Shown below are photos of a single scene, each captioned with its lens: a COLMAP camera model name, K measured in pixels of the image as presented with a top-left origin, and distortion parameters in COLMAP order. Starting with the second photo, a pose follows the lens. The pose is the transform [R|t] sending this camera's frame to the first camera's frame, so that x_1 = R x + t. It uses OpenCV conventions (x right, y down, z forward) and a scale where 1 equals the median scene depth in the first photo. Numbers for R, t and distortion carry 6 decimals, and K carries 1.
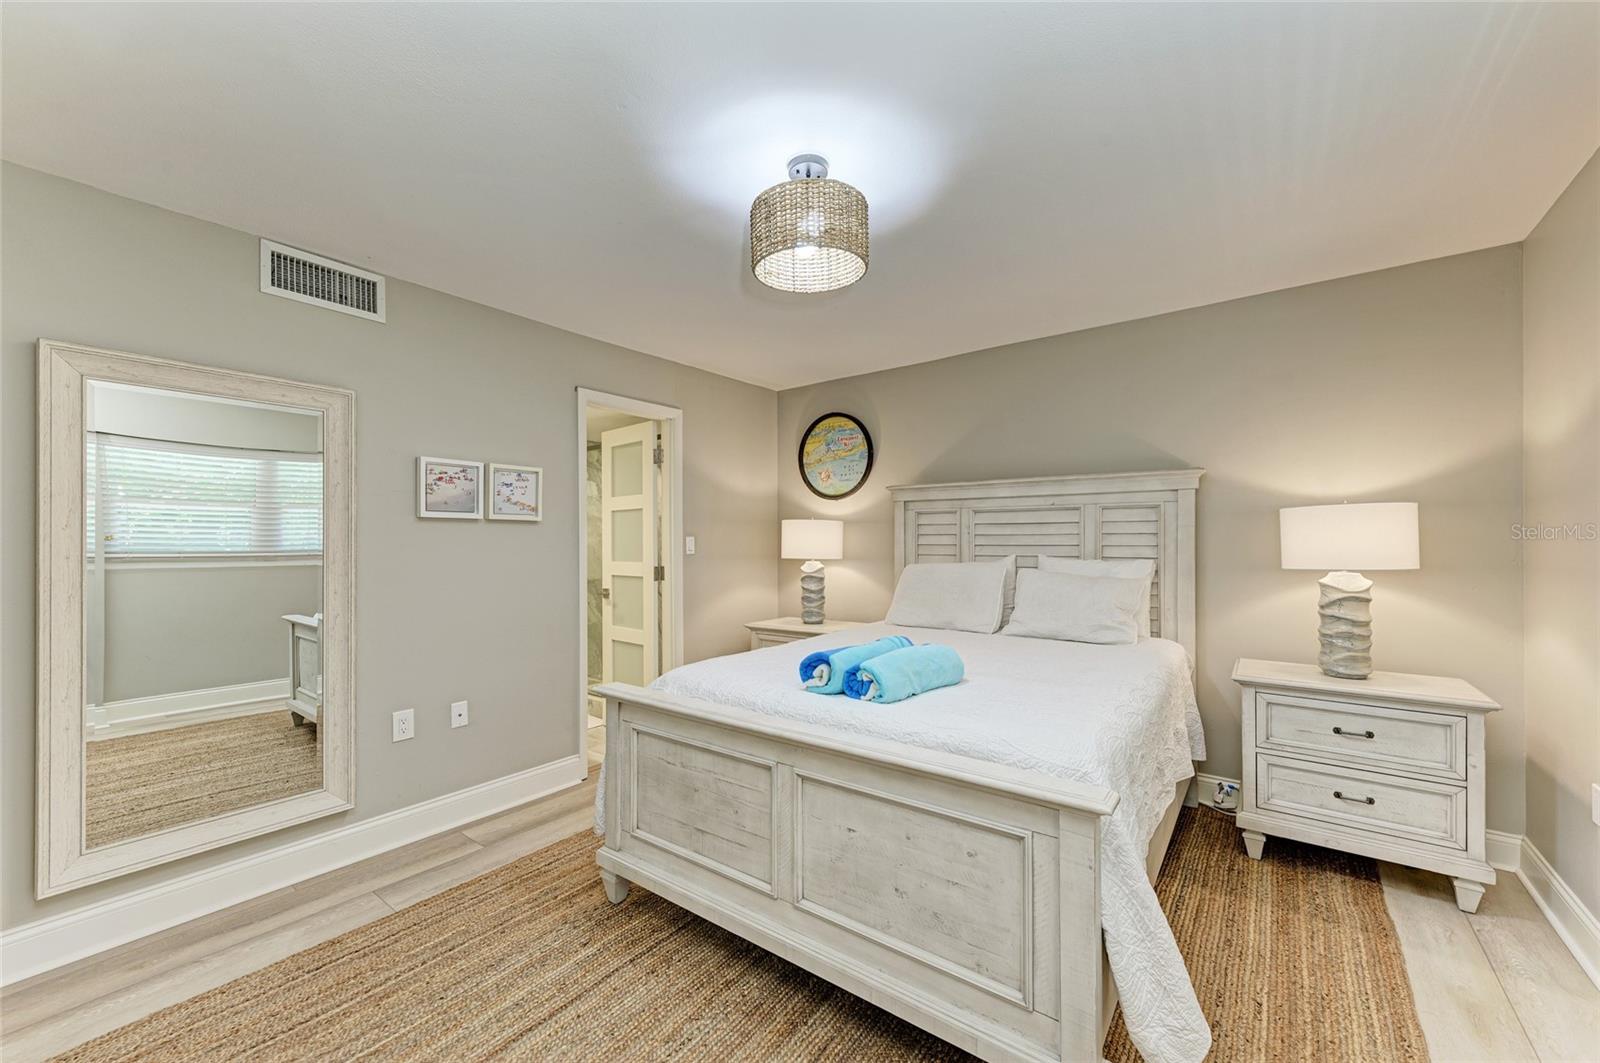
lens RADIAL K [[593.1, 0, 822.1], [0, 593.1, 539.5], [0, 0, 1]] dist [0.012249, -0.004425]
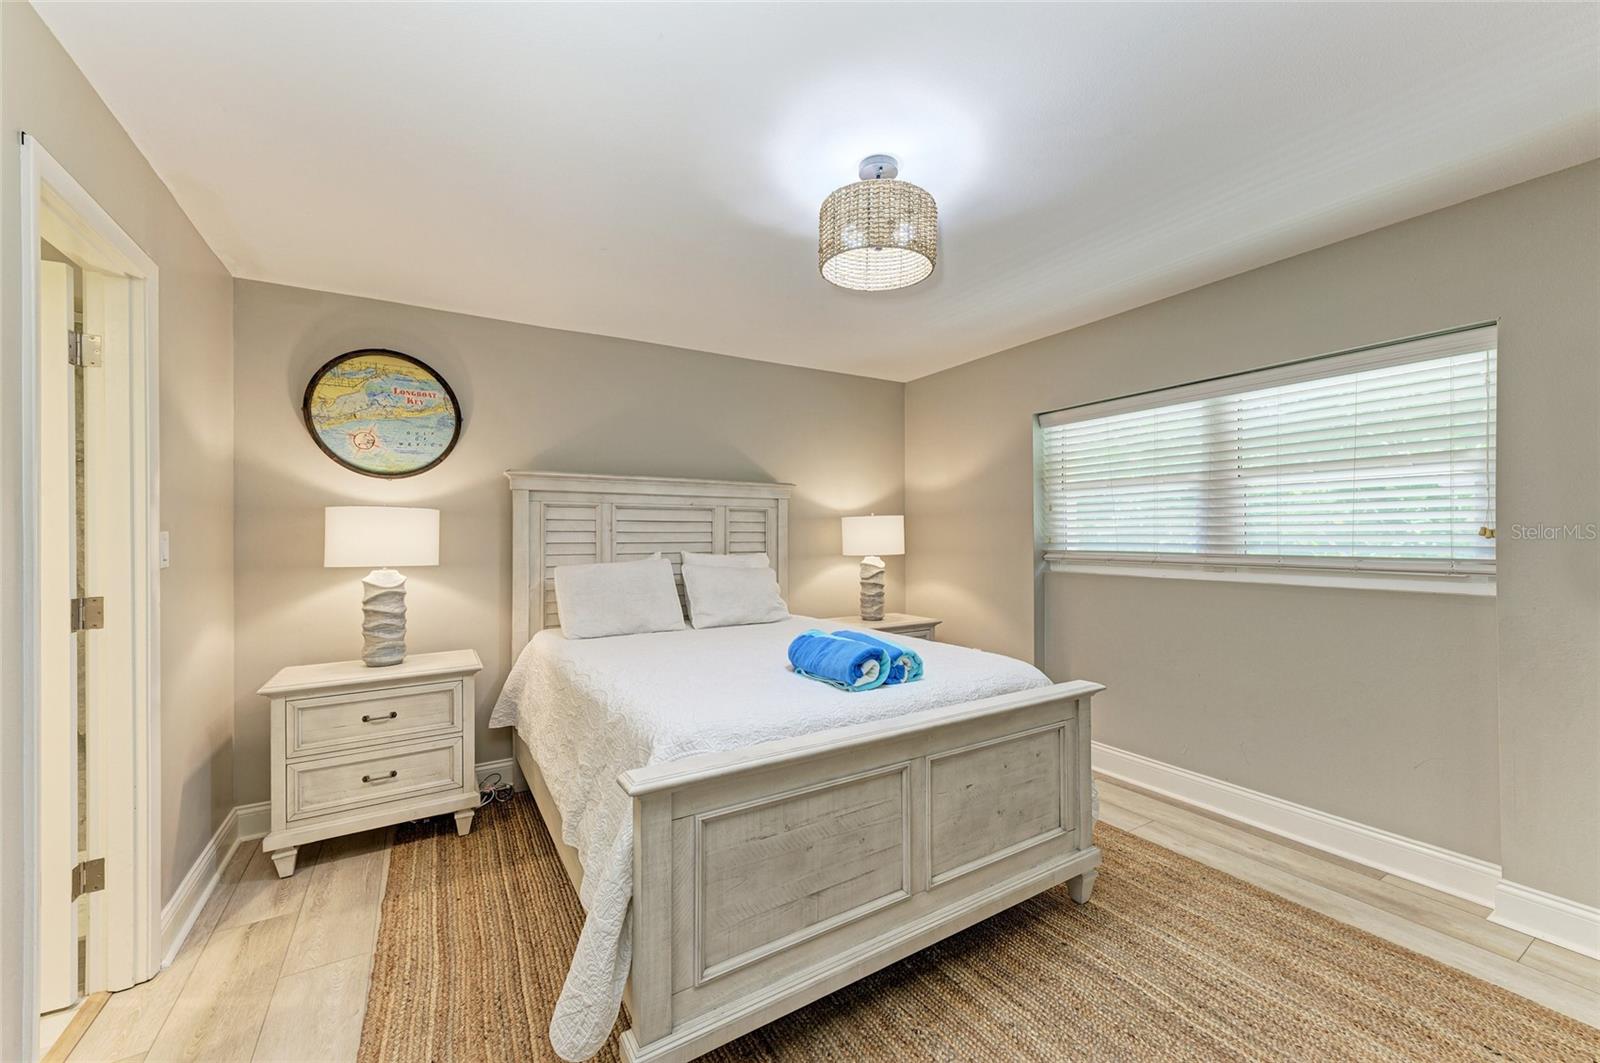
lens RADIAL K [[593.1, 0, 795.8], [0, 593.1, 540.6], [0, 0, 1]] dist [0.012249, -0.004425]
pose [[0.415795, -0.004665, 0.909446, -0.558312], [0.001494, 0.999989, 0.004446, 0.002224], [-0.909457, -0.000490, 0.415798, 0.403563]]
